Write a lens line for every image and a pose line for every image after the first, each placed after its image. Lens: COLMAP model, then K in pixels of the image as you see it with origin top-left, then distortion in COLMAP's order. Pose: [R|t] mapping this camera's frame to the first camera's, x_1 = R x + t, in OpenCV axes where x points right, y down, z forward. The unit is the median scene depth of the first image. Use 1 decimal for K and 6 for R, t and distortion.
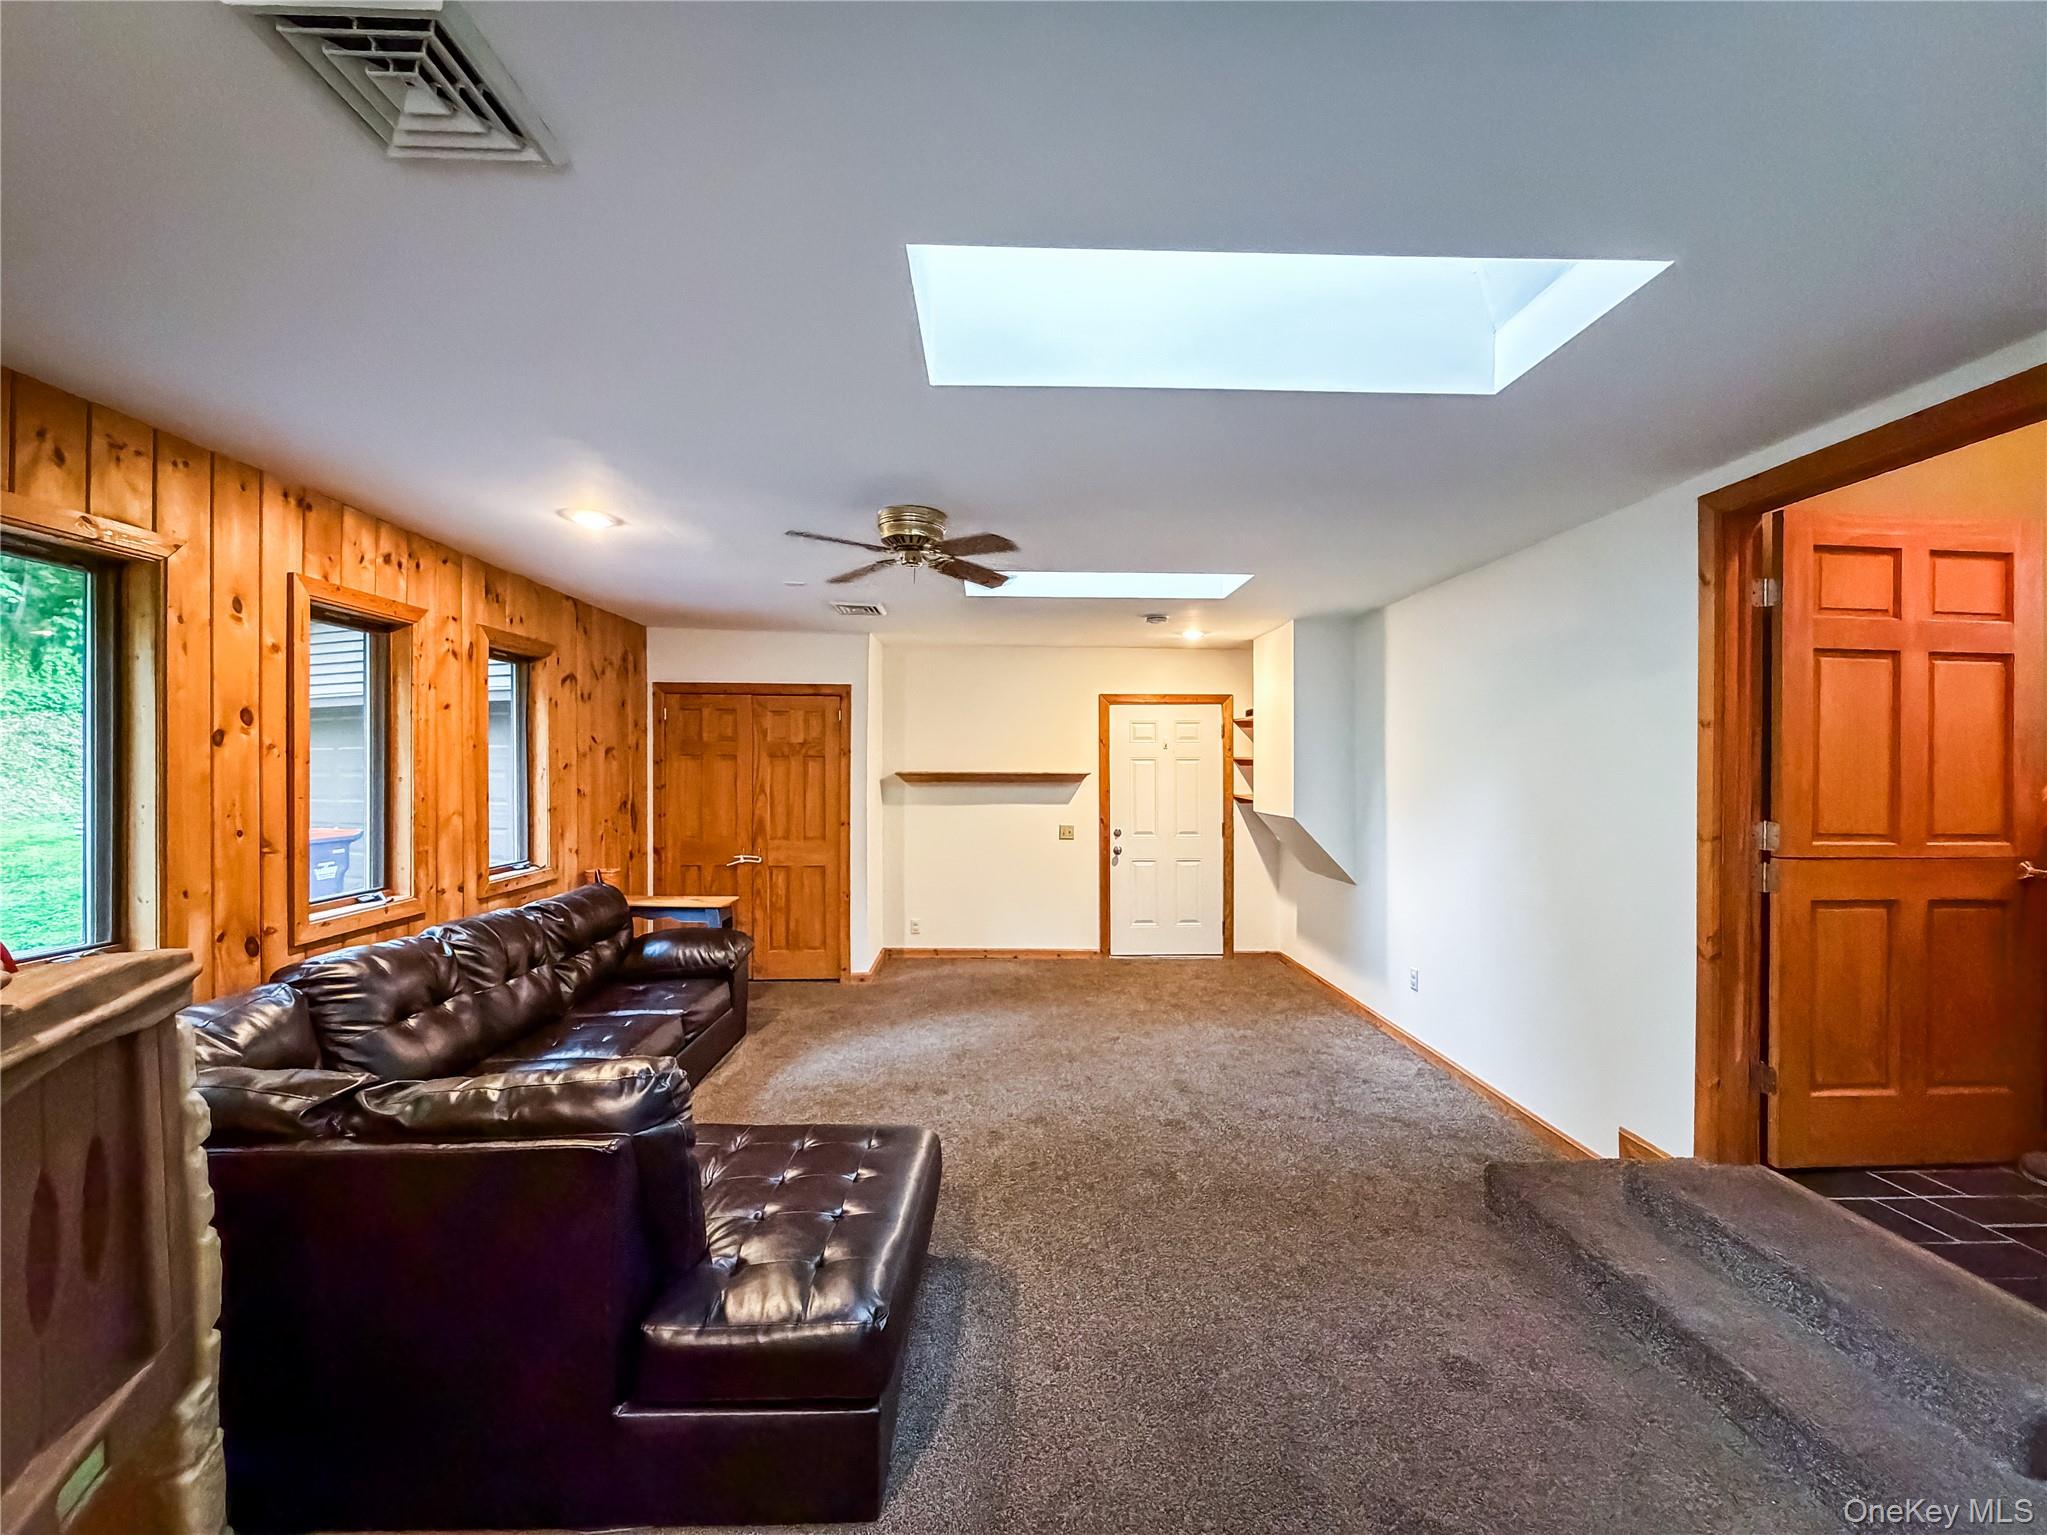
lens RADIAL K [[821.8, 0, 1016.7], [0, 821.8, 769.0], [0, 0, 1]] dist [-0.000095, -0.000071]
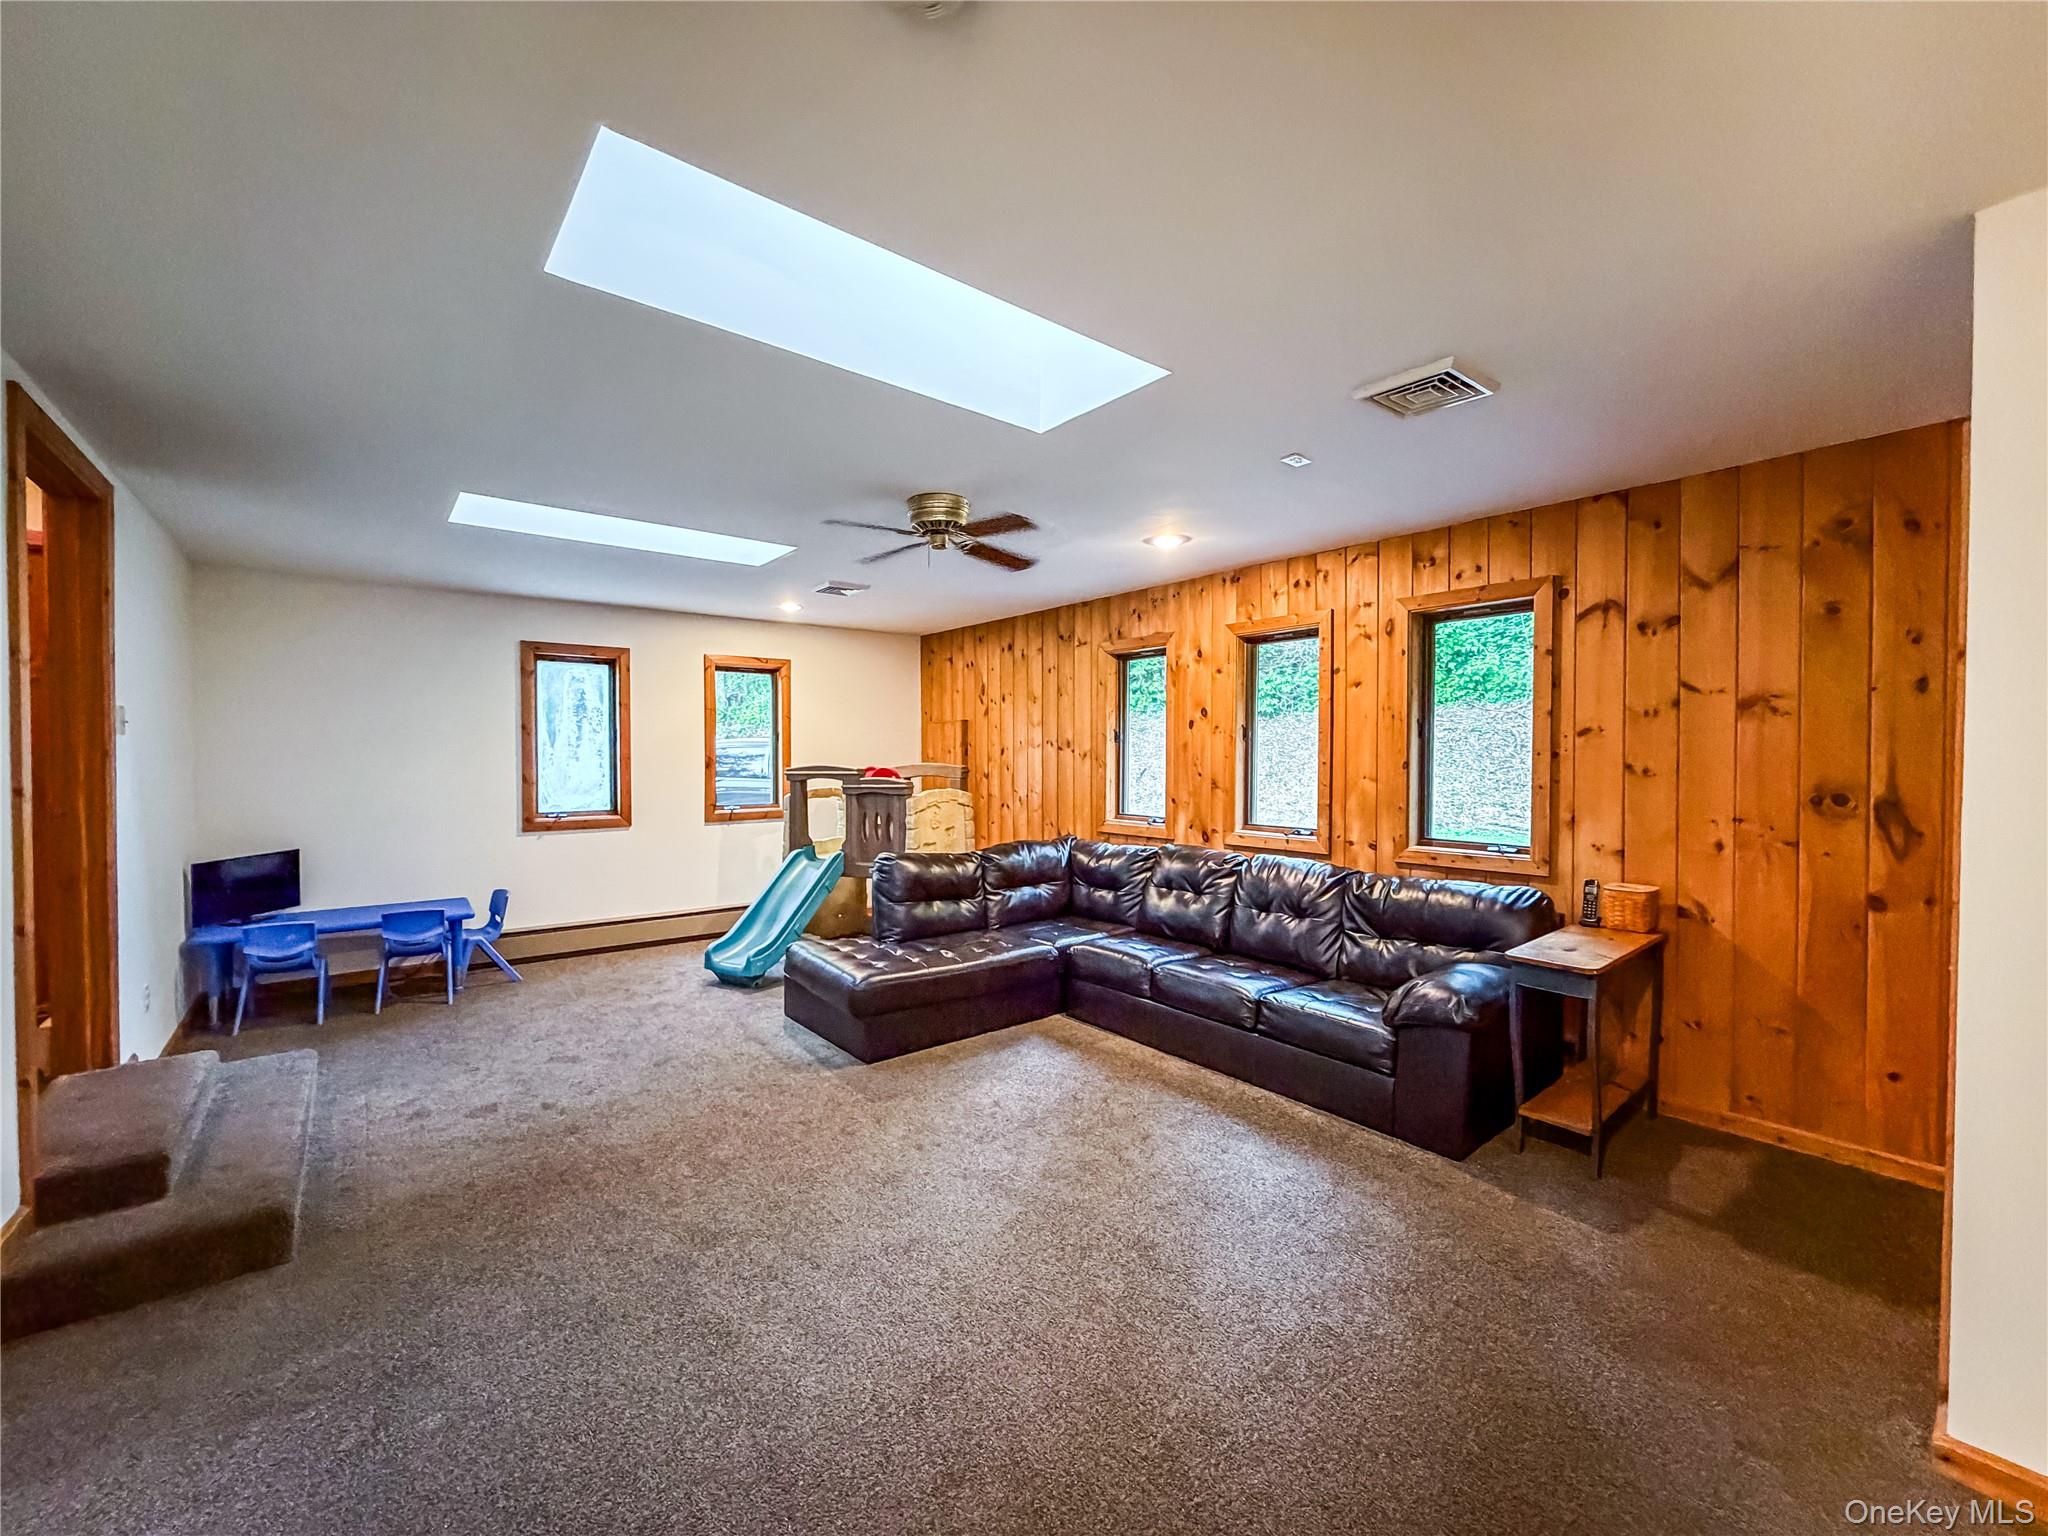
lens RADIAL K [[822.2, 0, 1017.1], [0, 822.2, 769.5], [0, 0, 1]] dist [-0.000095, -0.000071]
pose [[-0.798503, 0.006433, -0.601957, 0.311529], [-0.005441, 0.999825, 0.017902, 0.020869], [0.601967, 0.017570, -0.798328, 1.330080]]
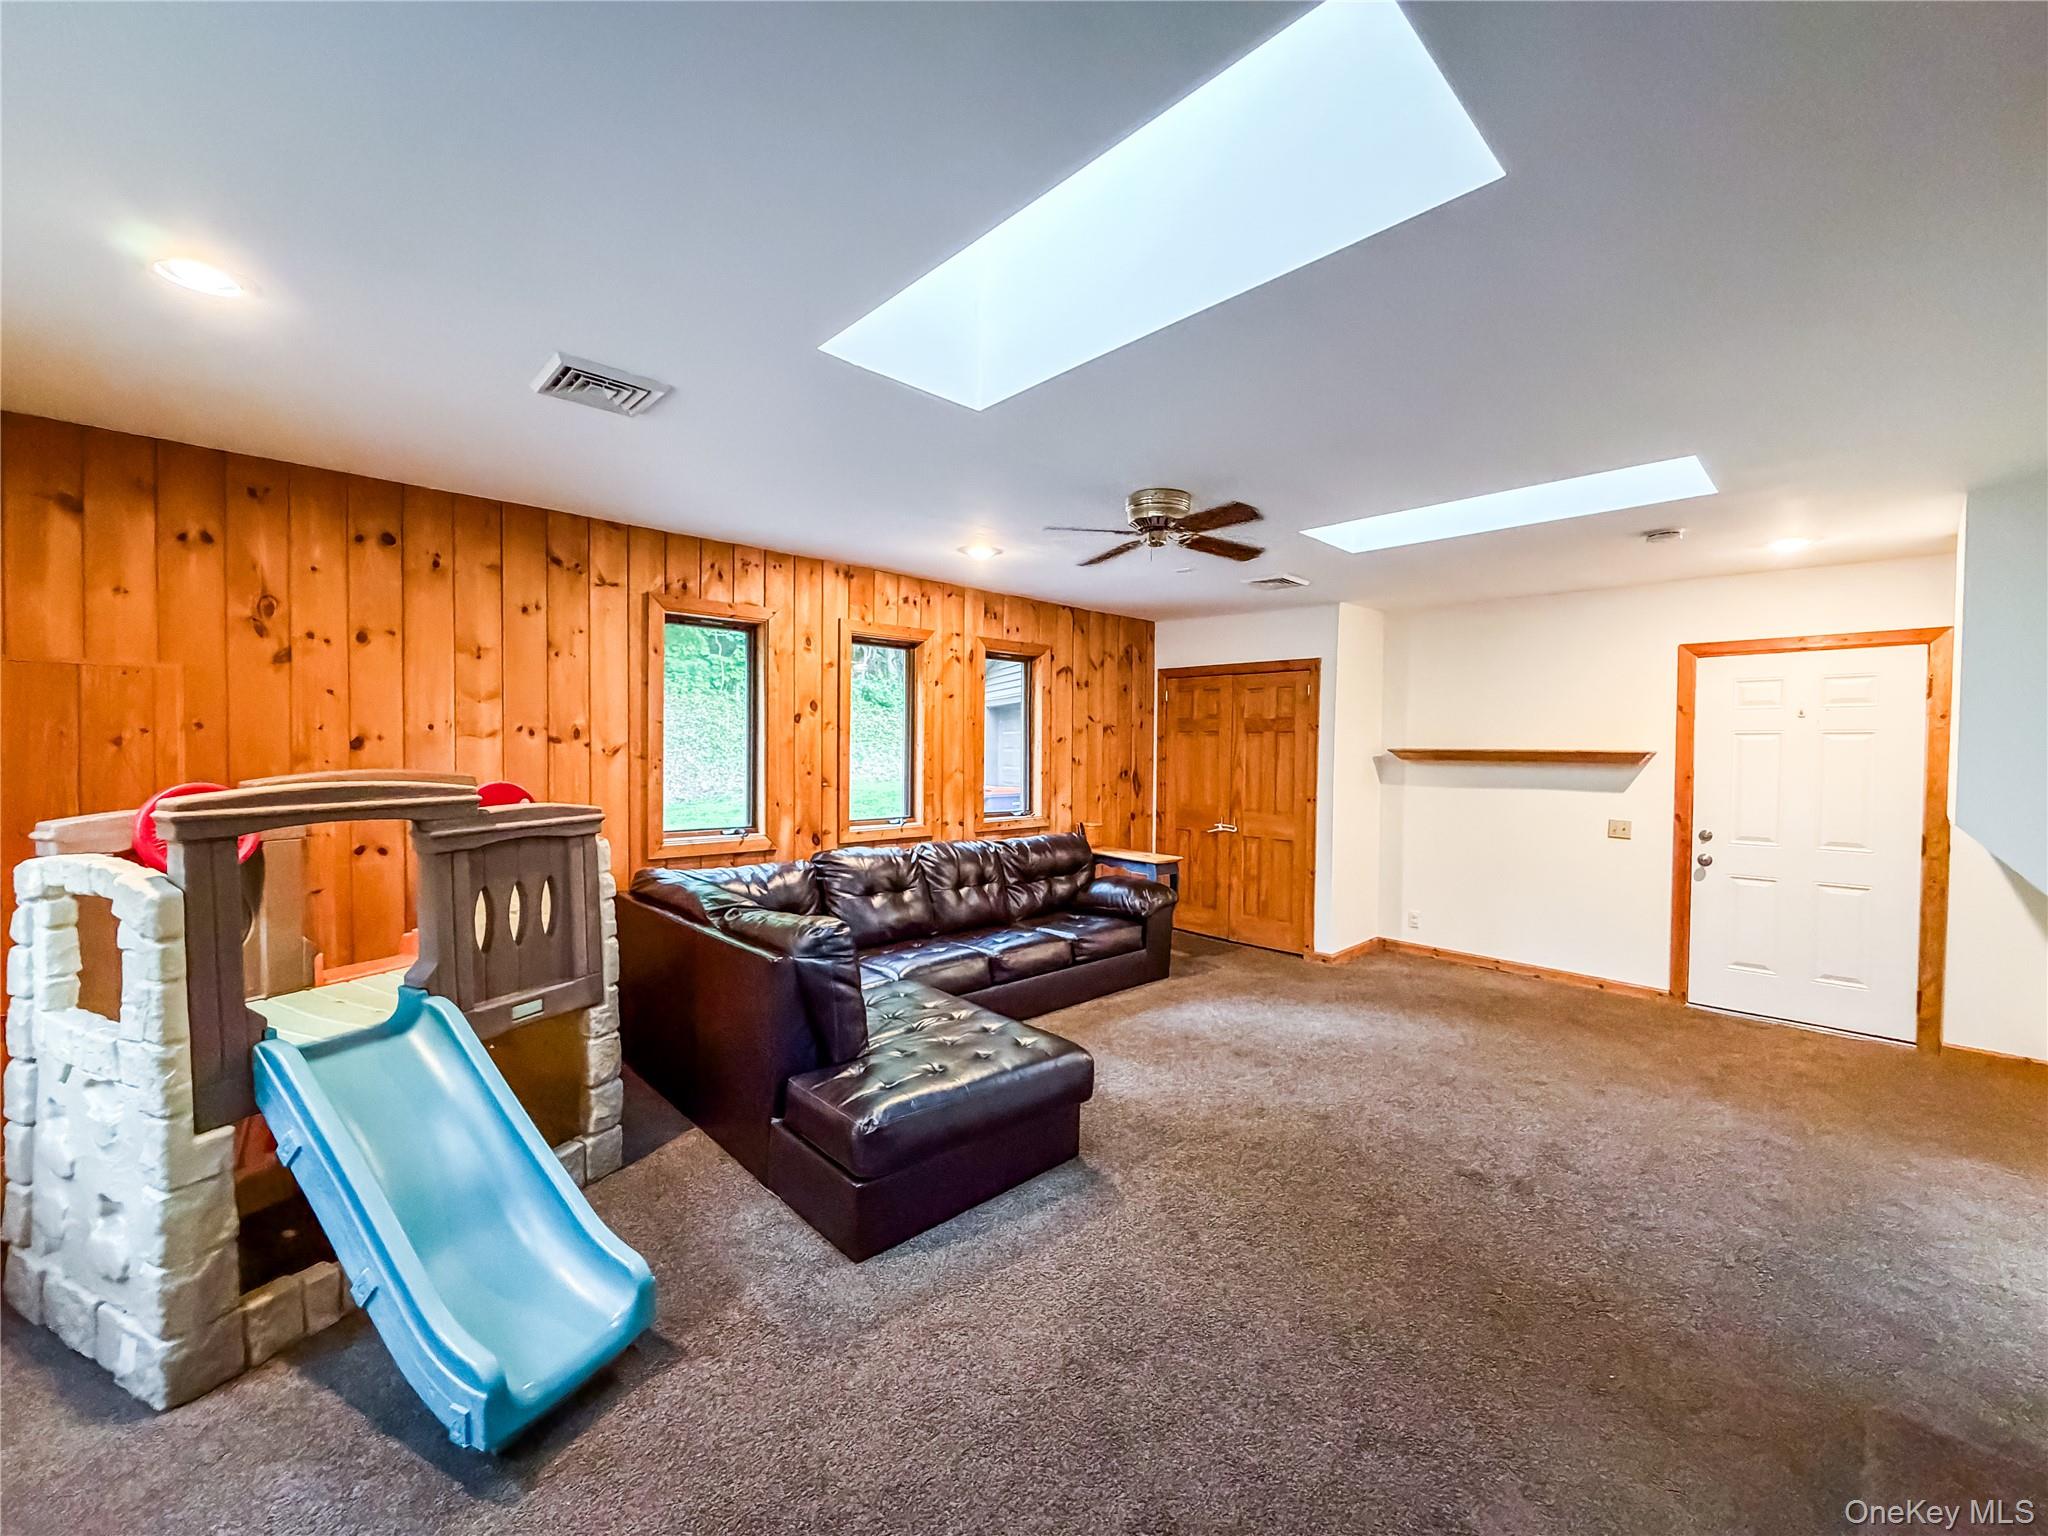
lens RADIAL K [[822.2, 0, 1017.1], [0, 822.2, 769.5], [0, 0, 1]] dist [-0.000095, -0.000071]
pose [[0.661866, 0.024224, -0.749231, 0.381665], [-0.011499, 0.999688, 0.022163, 0.015892], [0.749534, -0.006053, 0.661938, 0.105721]]
